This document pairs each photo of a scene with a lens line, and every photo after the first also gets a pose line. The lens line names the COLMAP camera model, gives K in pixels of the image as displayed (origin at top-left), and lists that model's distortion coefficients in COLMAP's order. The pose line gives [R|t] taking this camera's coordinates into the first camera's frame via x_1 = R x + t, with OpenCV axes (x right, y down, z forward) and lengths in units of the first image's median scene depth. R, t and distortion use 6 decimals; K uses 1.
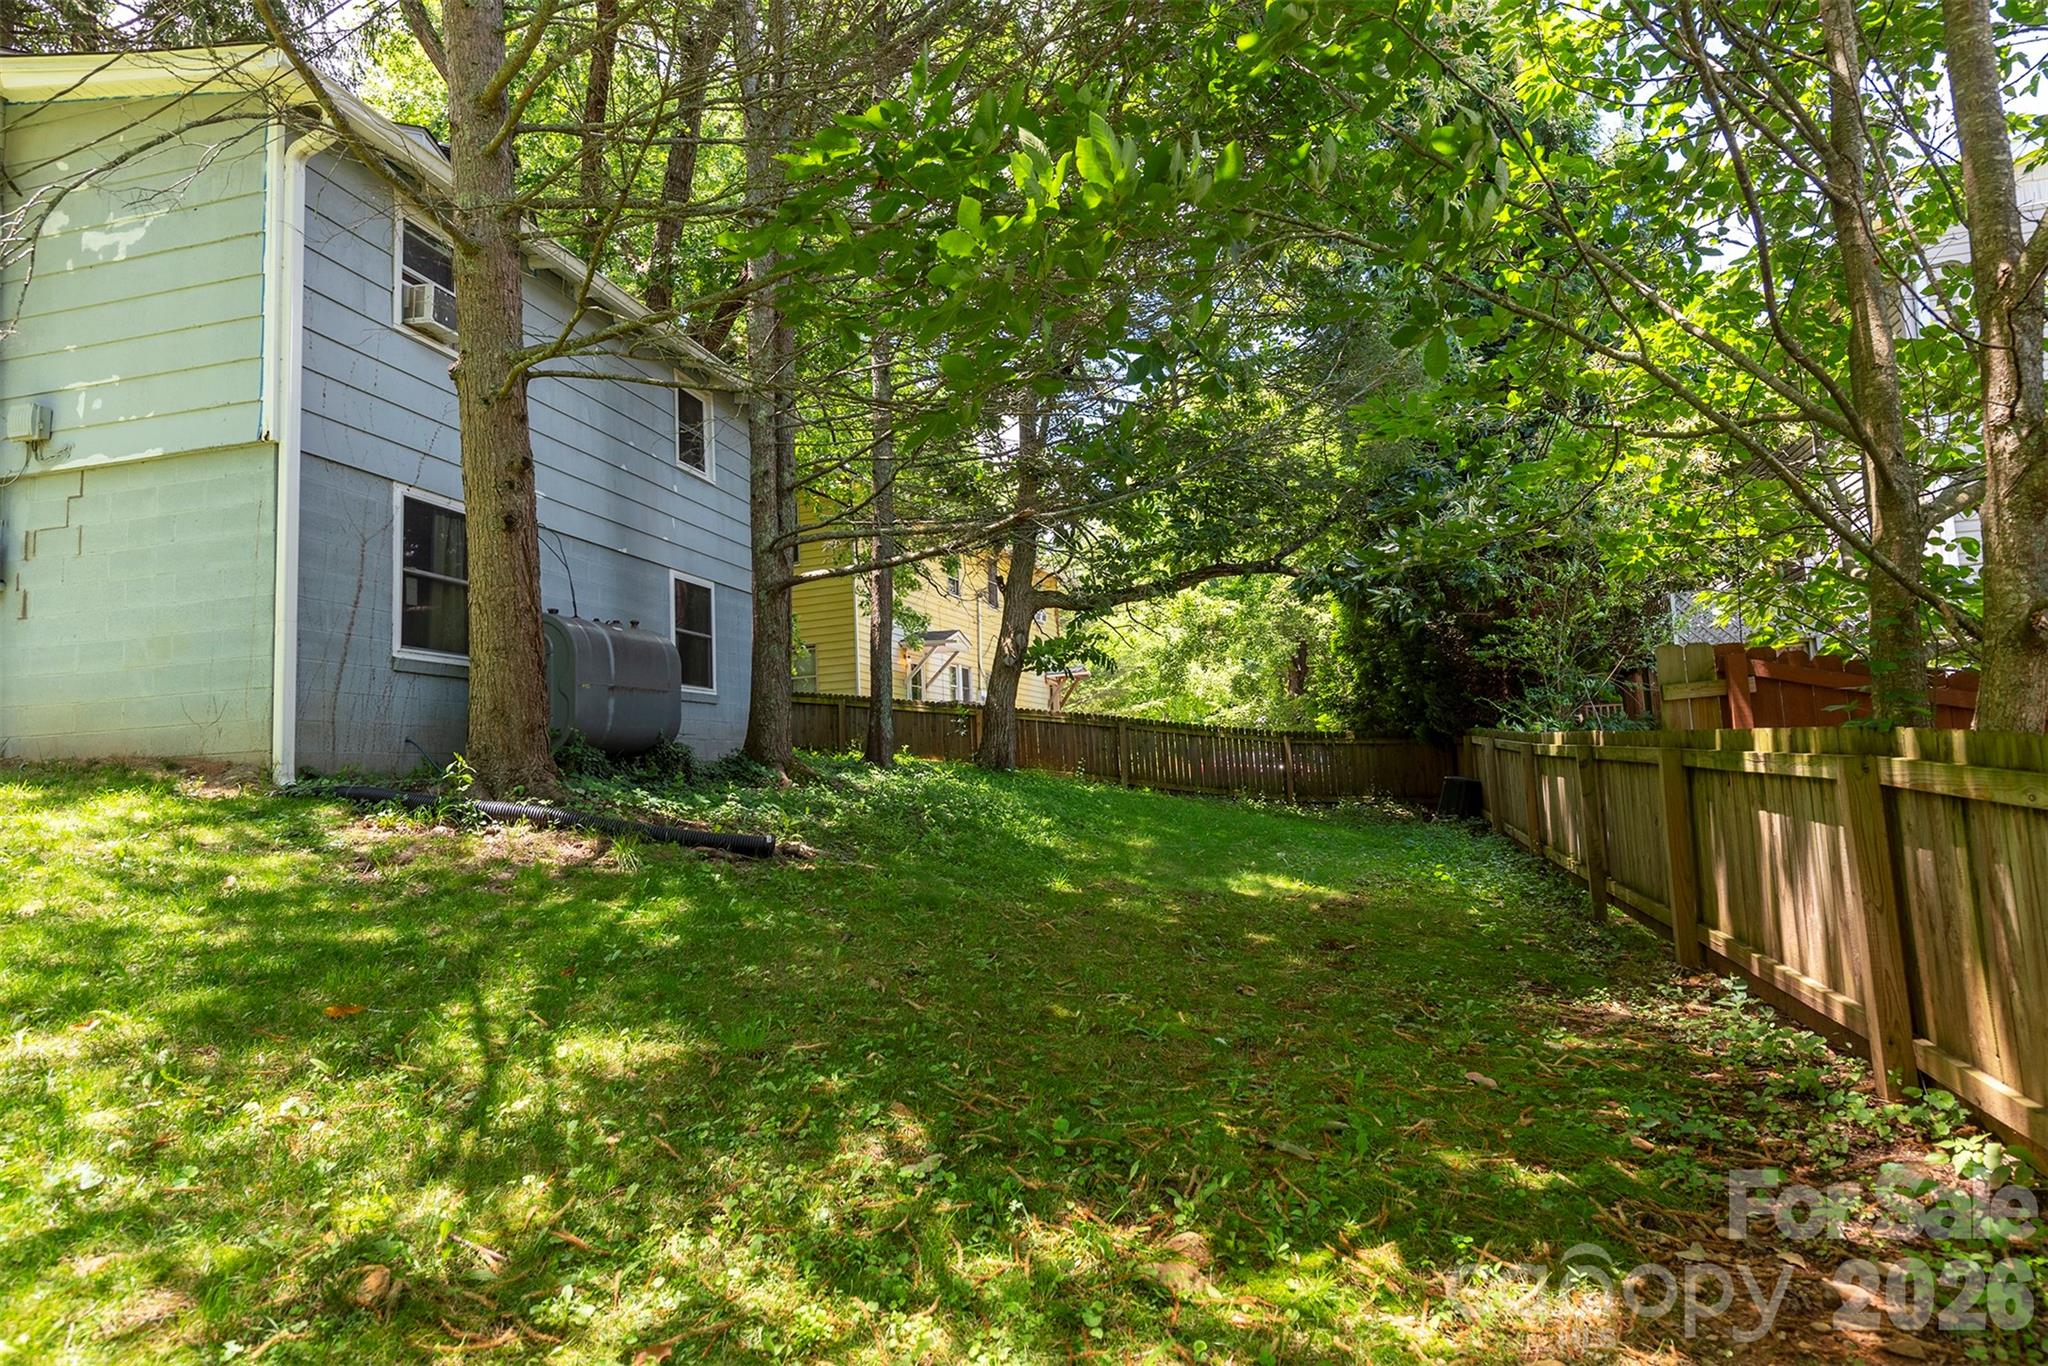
lens RADIAL K [[1138.0, 0, 1031.4], [0, 1138.0, 681.9], [0, 0, 1]] dist [0.021690, -0.012161]
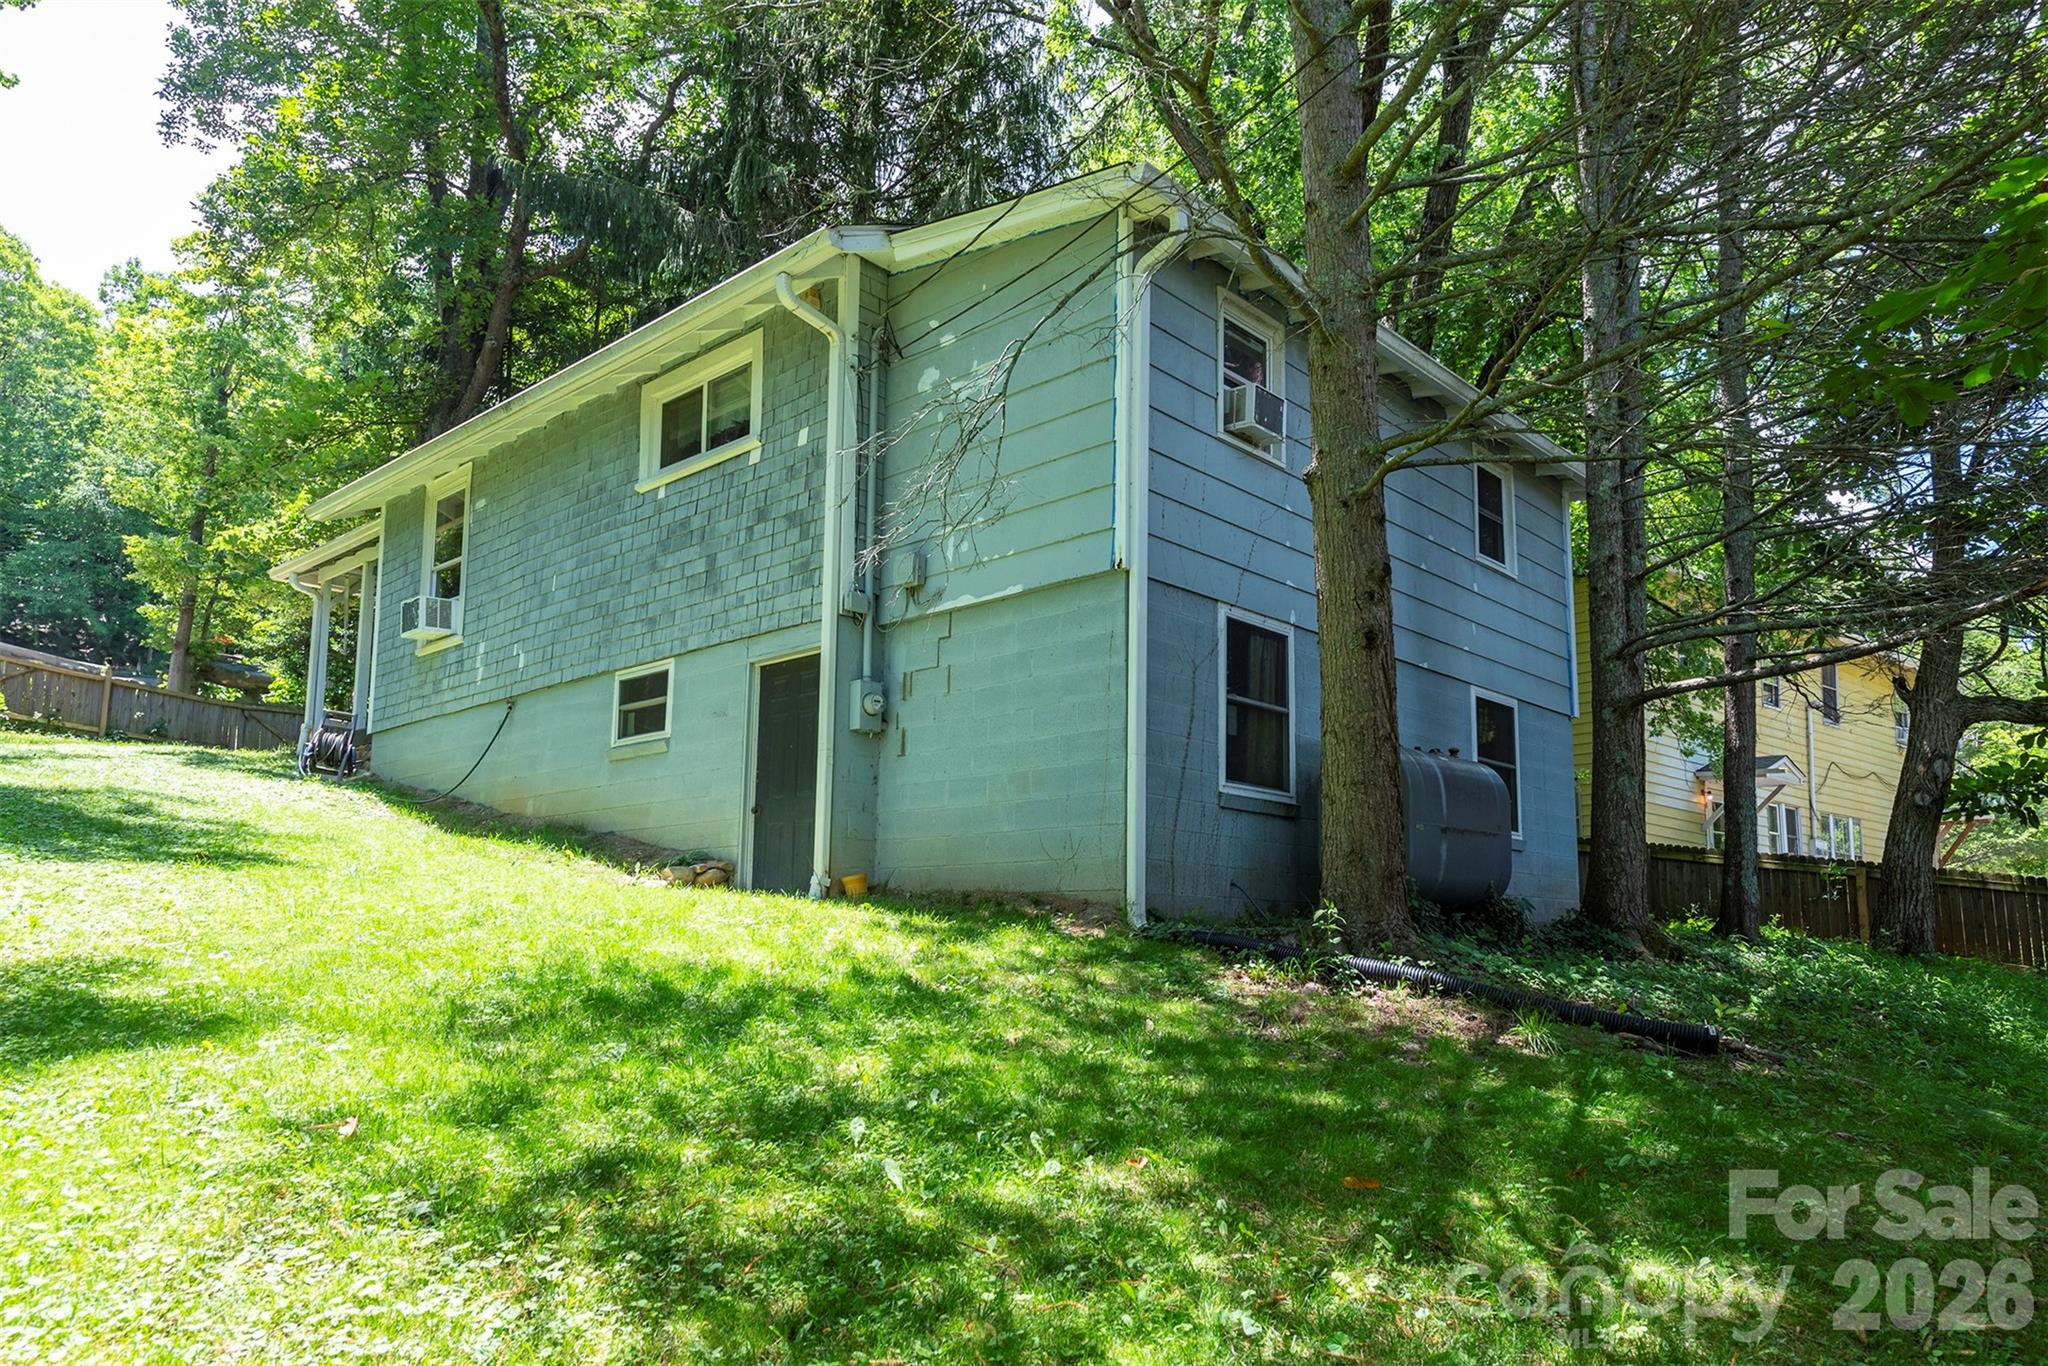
lens RADIAL K [[1404.7, 0, 998.7], [0, 1404.7, 766.1], [0, 0, 1]] dist [0.011288, 0.006137]
pose [[0.864657, -0.008021, -0.502299, -0.158581], [-0.012224, 0.999241, -0.036998, 0.001062], [0.502214, 0.038131, 0.863902, -0.066288]]
